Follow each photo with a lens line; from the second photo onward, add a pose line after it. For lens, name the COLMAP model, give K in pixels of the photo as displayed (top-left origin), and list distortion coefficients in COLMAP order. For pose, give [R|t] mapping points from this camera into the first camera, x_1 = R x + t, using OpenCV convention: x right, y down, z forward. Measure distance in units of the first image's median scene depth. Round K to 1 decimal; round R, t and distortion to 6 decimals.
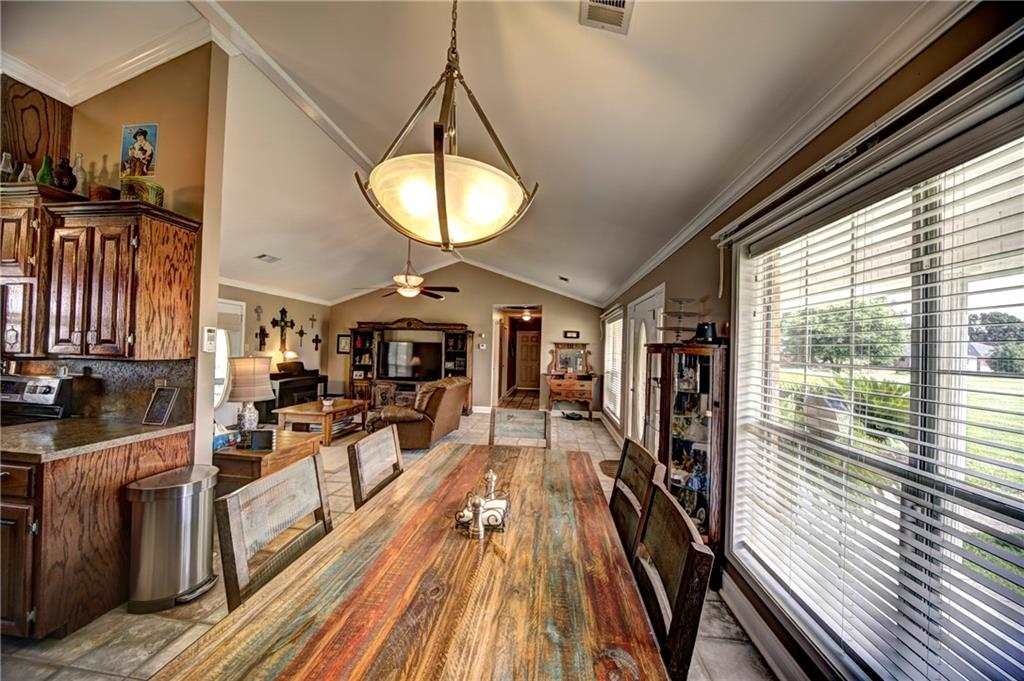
lens RADIAL K [[358.0, 0, 512.0], [0, 358.0, 340.5], [0, 0, 1]] dist [-0.007665, -0.000002]
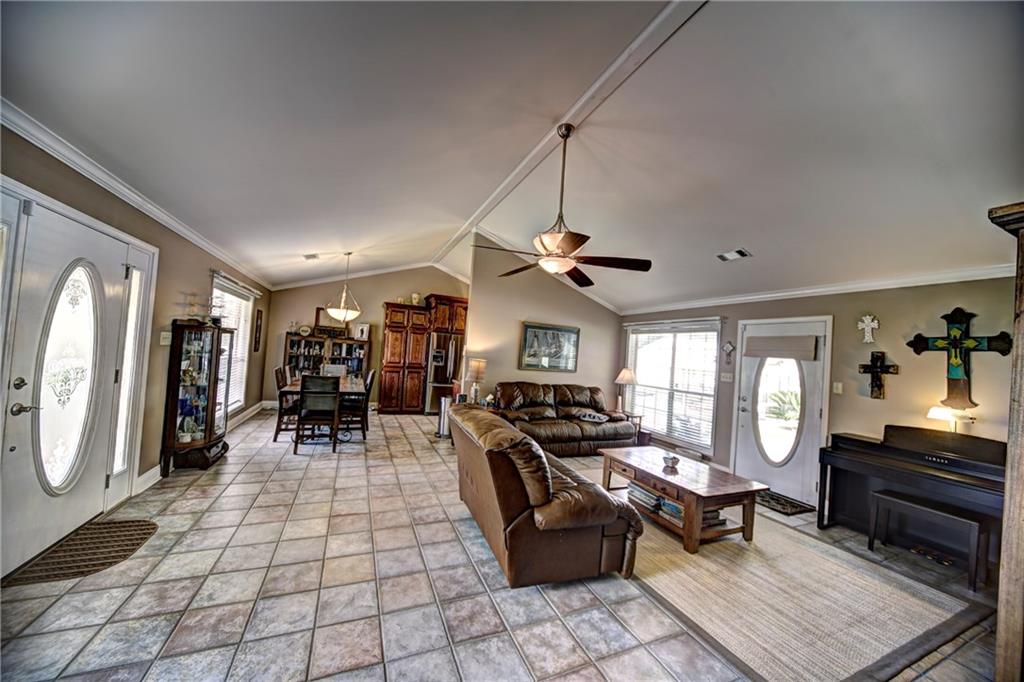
lens RADIAL K [[358.0, 0, 512.0], [0, 358.0, 341.0], [0, 0, 1]] dist [-0.007665, -0.000002]
pose [[-0.859523, -0.099847, -0.501249, 0.052031], [-0.084318, 0.994995, -0.053613, 0.023601], [0.504093, -0.003817, -0.863641, 1.469059]]
